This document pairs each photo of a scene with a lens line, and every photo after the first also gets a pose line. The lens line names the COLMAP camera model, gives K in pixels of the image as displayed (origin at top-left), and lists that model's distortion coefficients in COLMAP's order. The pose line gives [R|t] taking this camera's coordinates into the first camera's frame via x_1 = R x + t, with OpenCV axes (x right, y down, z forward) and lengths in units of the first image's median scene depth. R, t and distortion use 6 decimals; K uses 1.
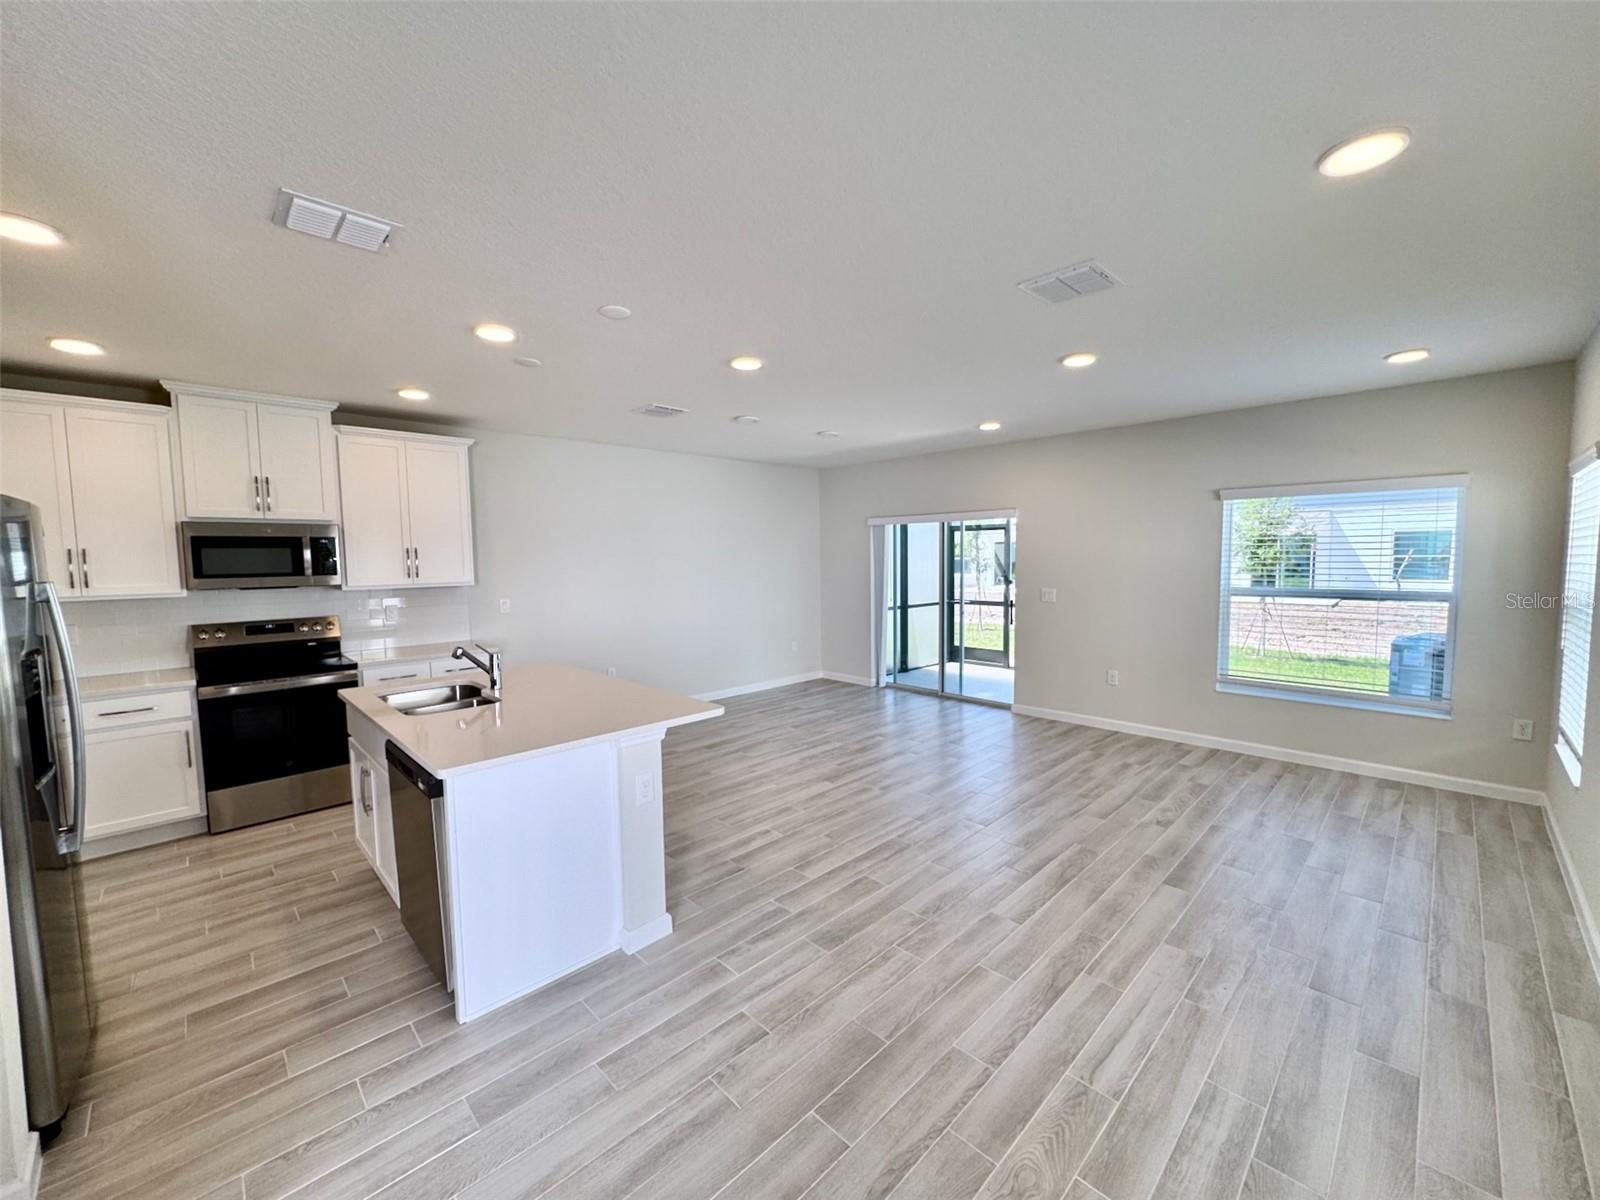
lens RADIAL K [[635.0, 0, 795.8], [0, 635.0, 599.3], [0, 0, 1]] dist [-0.001510, -0.000814]
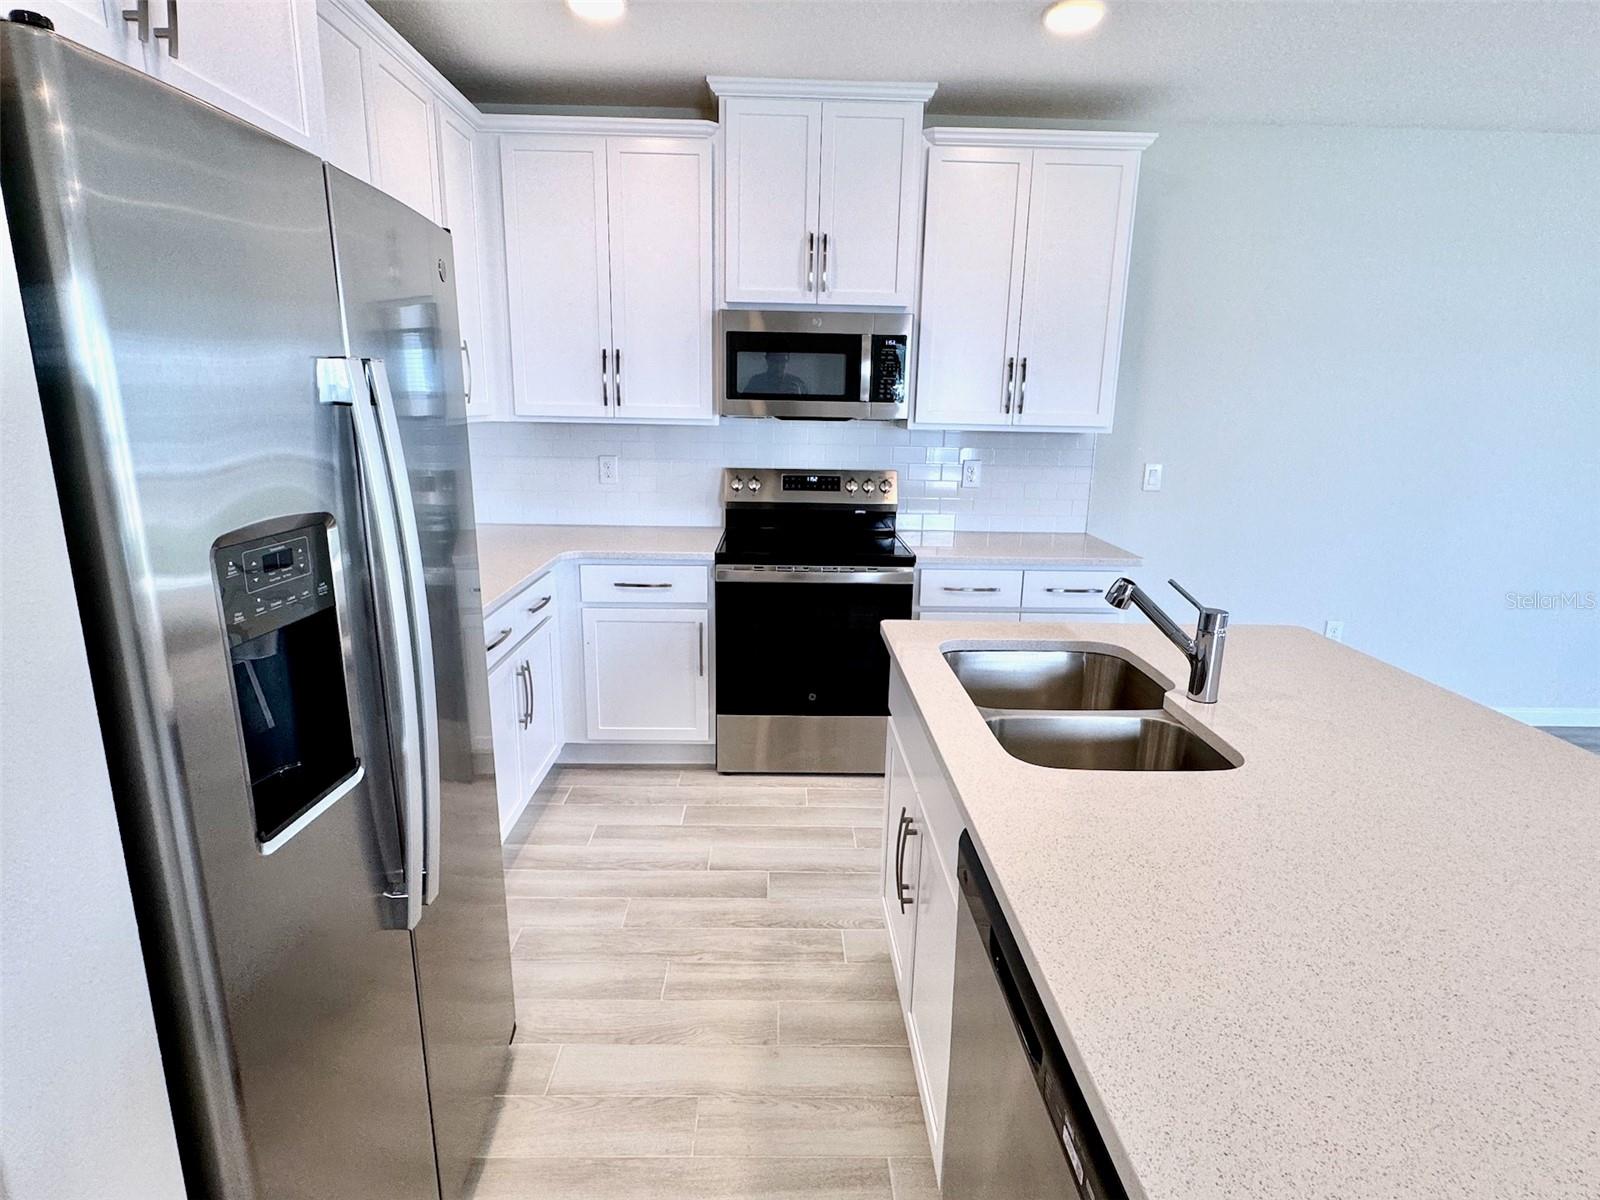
lens RADIAL K [[841.1, 0, 795.8], [0, 841.1, 601.0], [0, 0, 1]] dist [-0.002113, -0.000098]
pose [[0.731630, 0.186557, -0.655678, -0.264827], [-0.079142, 0.978566, 0.190117, 0.002053], [0.677092, -0.087203, 0.730713, 0.367263]]
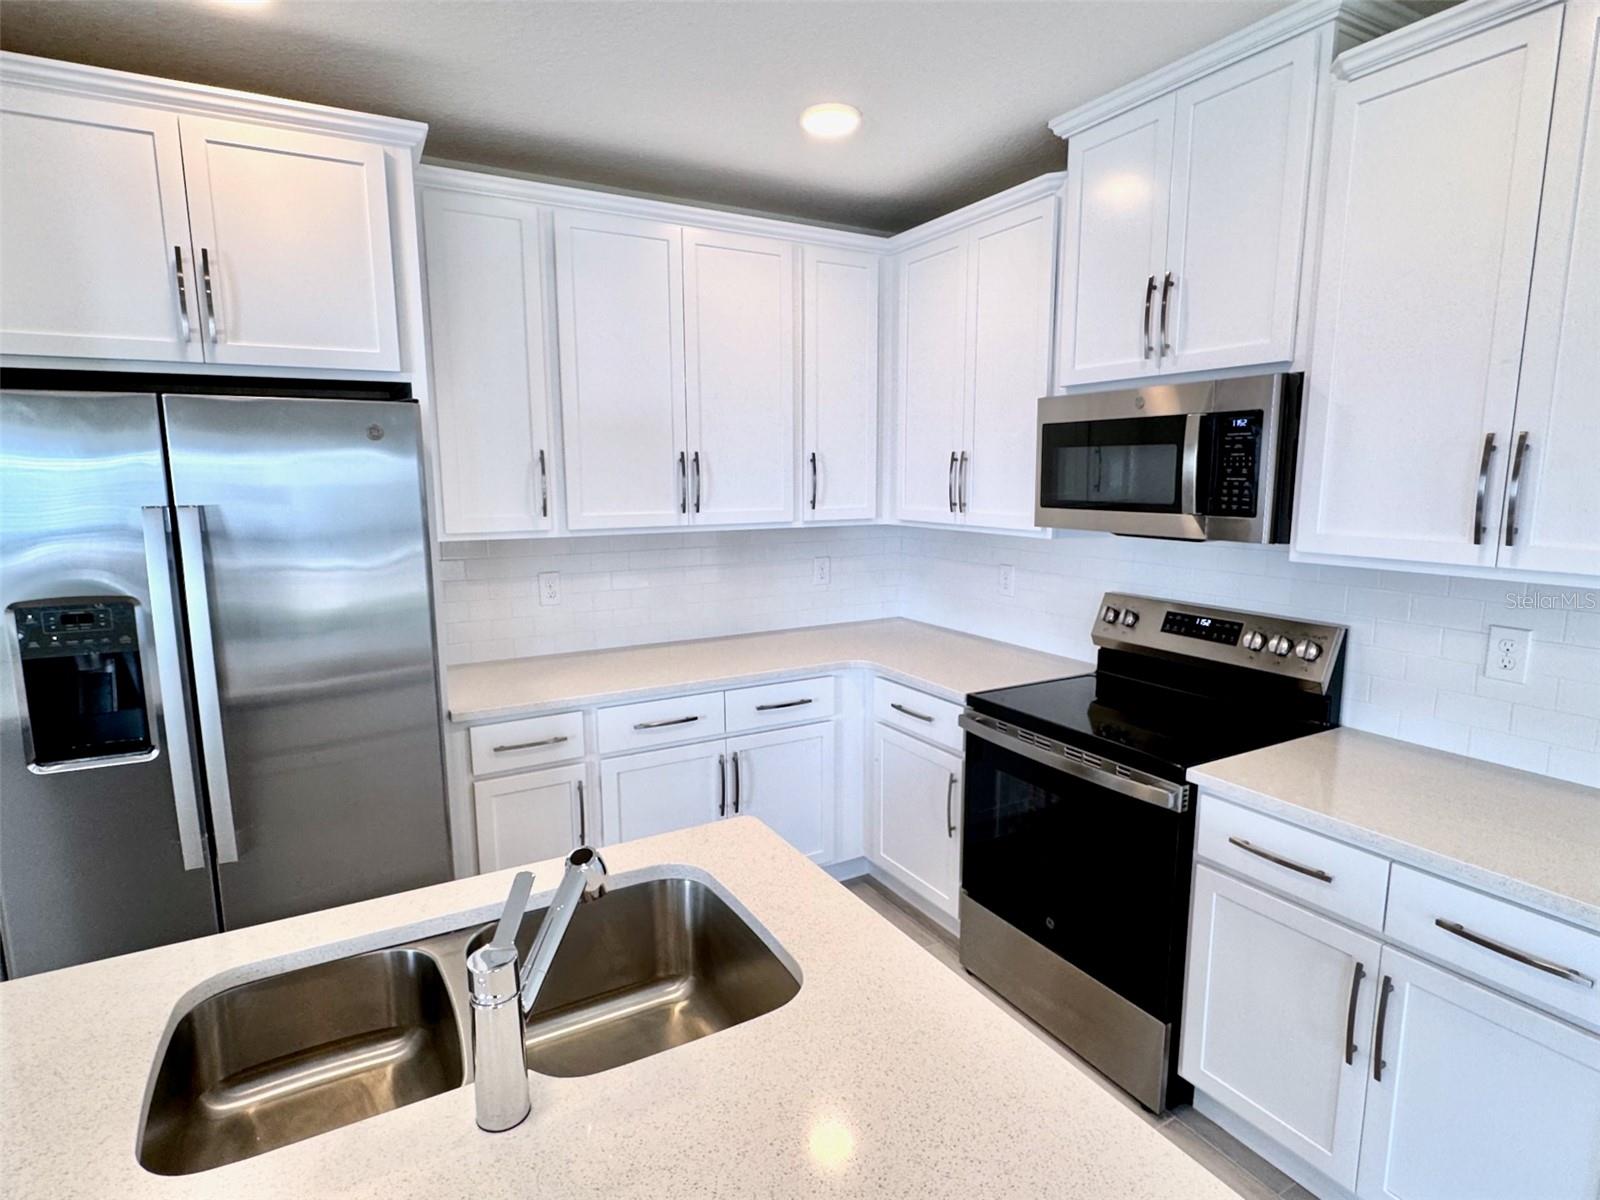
lens RADIAL K [[841.1, 0, 800.3], [0, 841.1, 598.4], [0, 0, 1]] dist [-0.002113, -0.000098]
pose [[-0.251977, 0.160776, -0.954284, -0.210088], [-0.062463, 0.981344, 0.181828, -0.068371], [0.965715, 0.105424, -0.237234, 0.934010]]
